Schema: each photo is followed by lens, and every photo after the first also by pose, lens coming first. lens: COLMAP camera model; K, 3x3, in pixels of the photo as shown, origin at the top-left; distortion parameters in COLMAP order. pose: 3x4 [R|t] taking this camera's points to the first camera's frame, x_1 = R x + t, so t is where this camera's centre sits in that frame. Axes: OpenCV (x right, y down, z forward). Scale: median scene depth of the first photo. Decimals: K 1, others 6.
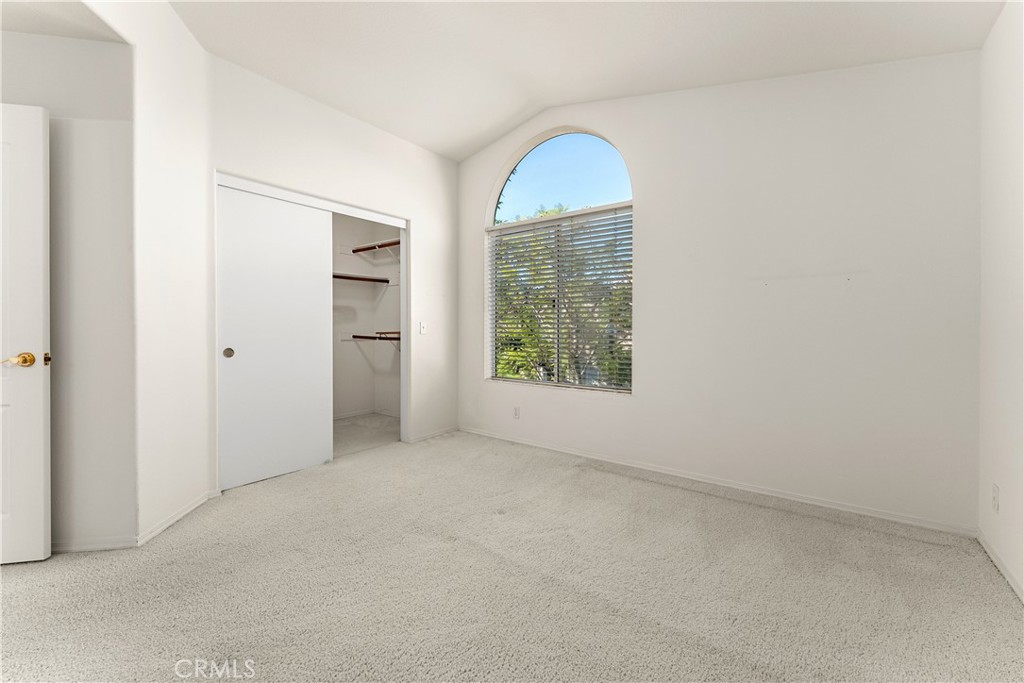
lens RADIAL K [[416.6, 0, 511.7], [0, 416.6, 324.7], [0, 0, 1]] dist [0.000934, 0.000040]
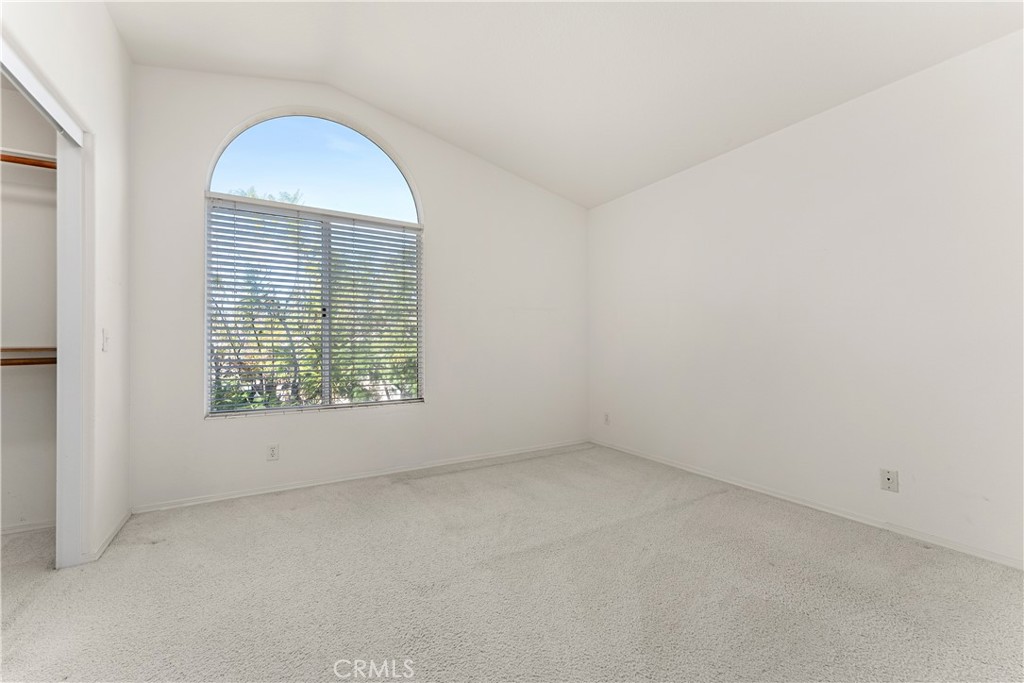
lens RADIAL K [[414.5, 0, 509.8], [0, 414.5, 339.4], [0, 0, 1]] dist [0.002008, 0.000101]
pose [[0.374074, 0.008757, 0.927357, -0.618668], [-0.007831, 0.999950, -0.006283, 0.007892], [-0.927366, -0.004912, 0.374124, 0.377440]]
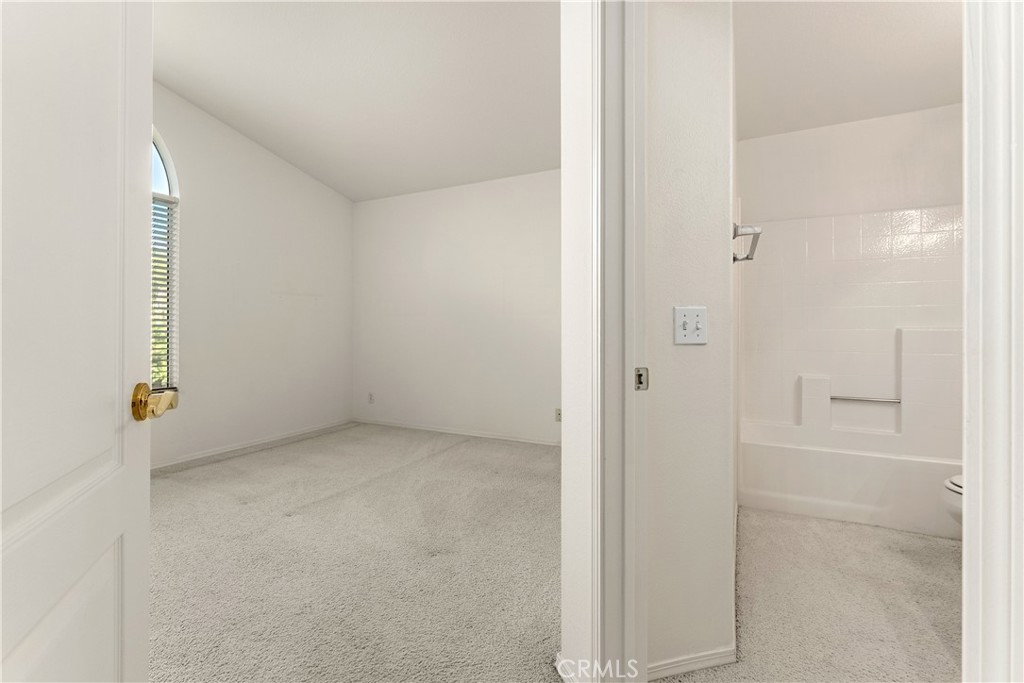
lens RADIAL K [[464.4, 0, 510.7], [0, 464.4, 329.7], [0, 0, 1]] dist [0.000776, 0.000006]
pose [[-0.198875, -0.000026, 0.980025, -0.932857], [-0.012685, 0.999916, -0.002548, 0.010466], [-0.979943, -0.012938, -0.198859, 0.426979]]
